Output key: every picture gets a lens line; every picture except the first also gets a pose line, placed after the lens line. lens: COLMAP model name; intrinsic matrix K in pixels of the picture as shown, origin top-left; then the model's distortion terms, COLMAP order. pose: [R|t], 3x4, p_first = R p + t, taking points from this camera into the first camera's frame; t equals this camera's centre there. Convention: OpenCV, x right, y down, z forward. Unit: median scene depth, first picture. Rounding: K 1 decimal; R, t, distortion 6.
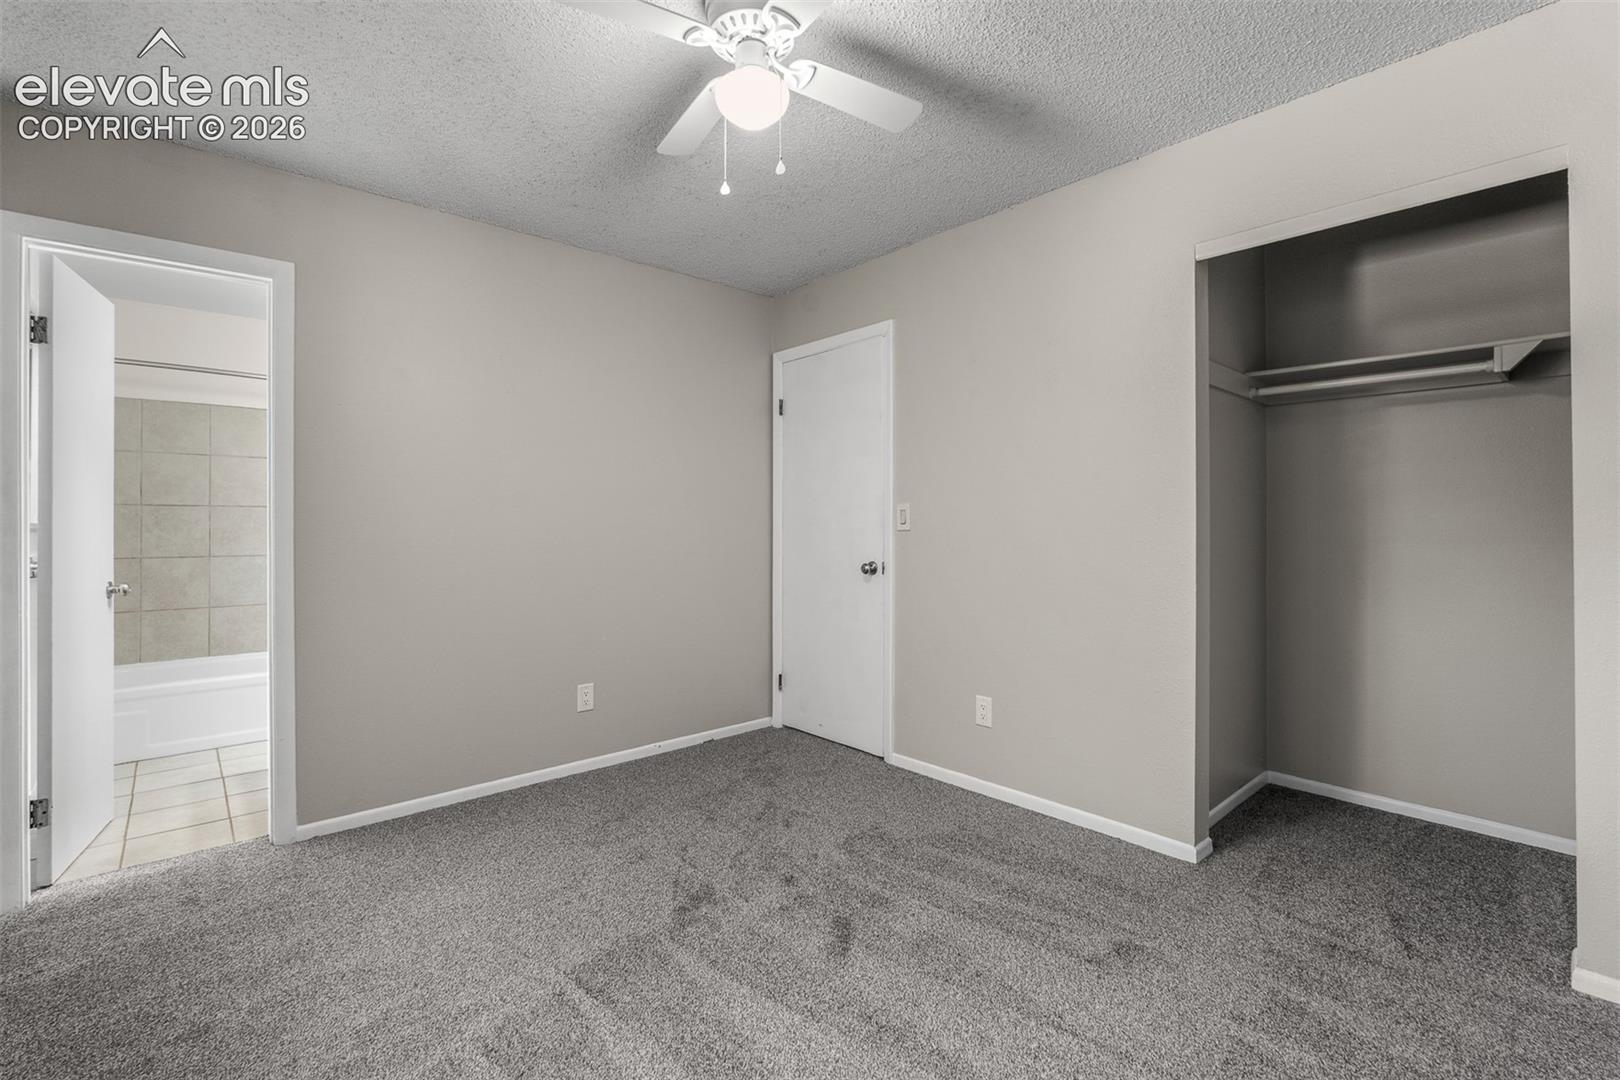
lens RADIAL K [[713.8, 0, 806.7], [0, 713.8, 532.5], [0, 0, 1]] dist [-0.002387, -0.000429]
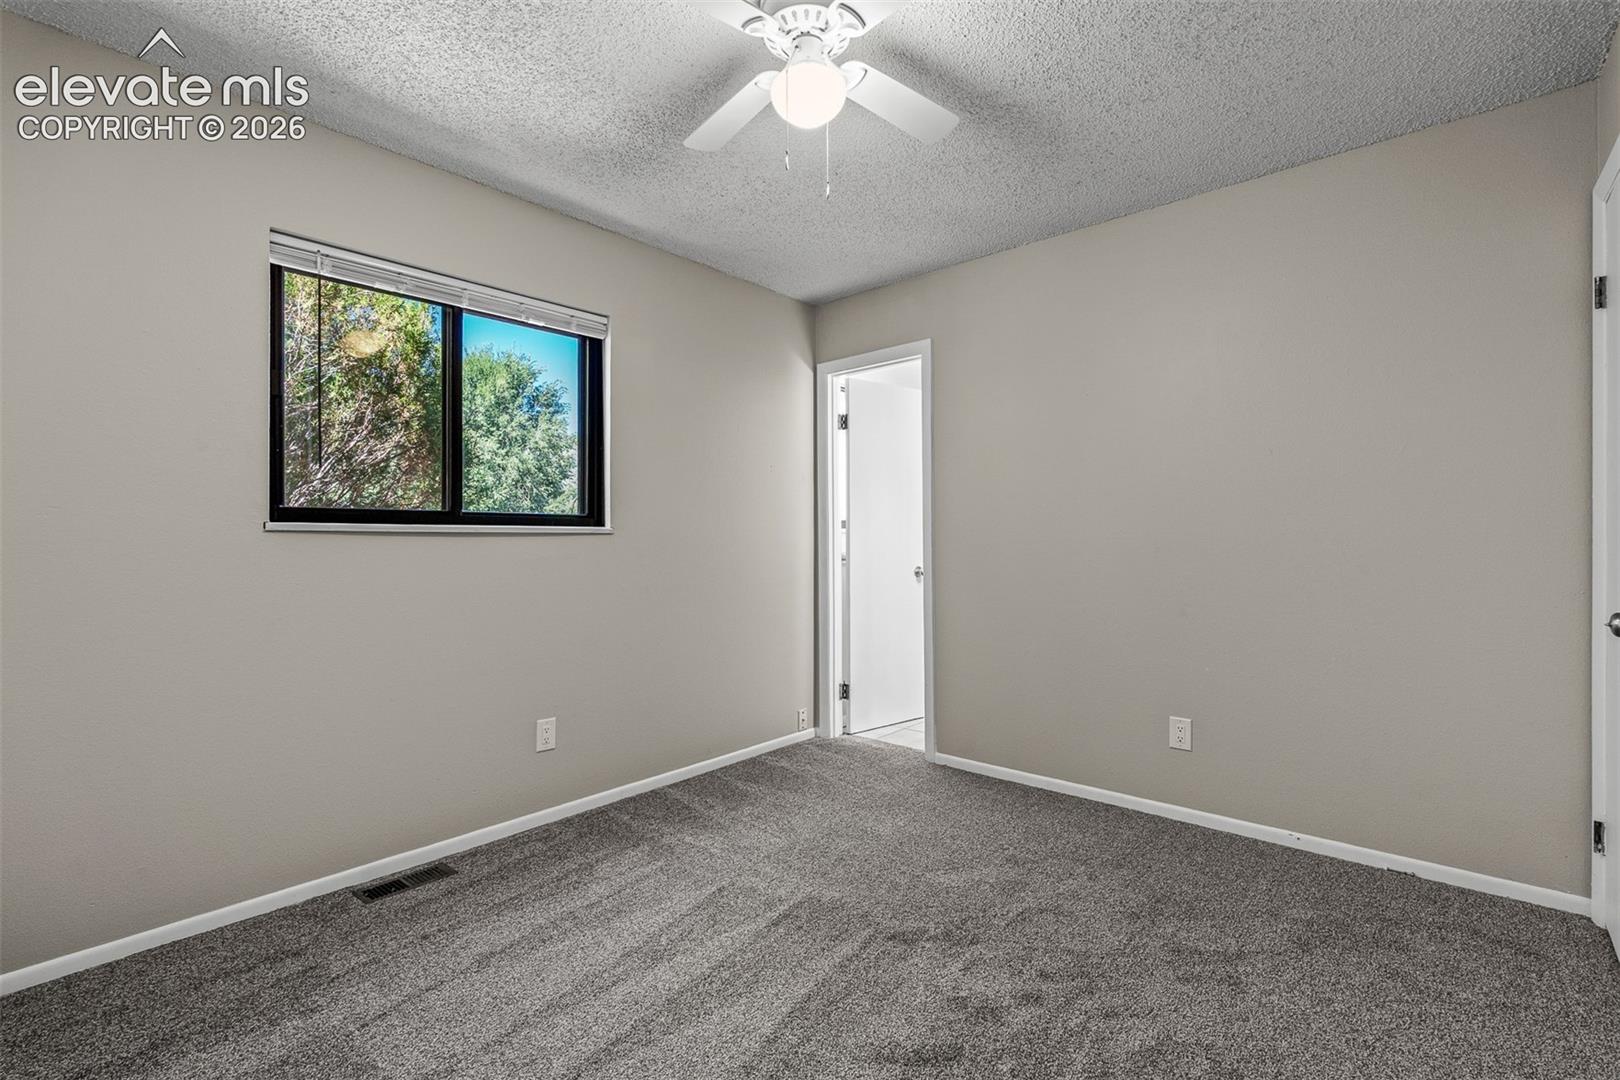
lens RADIAL K [[713.8, 0, 806.7], [0, 713.8, 532.5], [0, 0, 1]] dist [-0.002387, -0.000429]
pose [[0.120723, -0.004813, -0.992675, 0.642827], [-0.008580, 0.999946, -0.005892, 0.005288], [0.992649, 0.009228, 0.120676, 0.625605]]
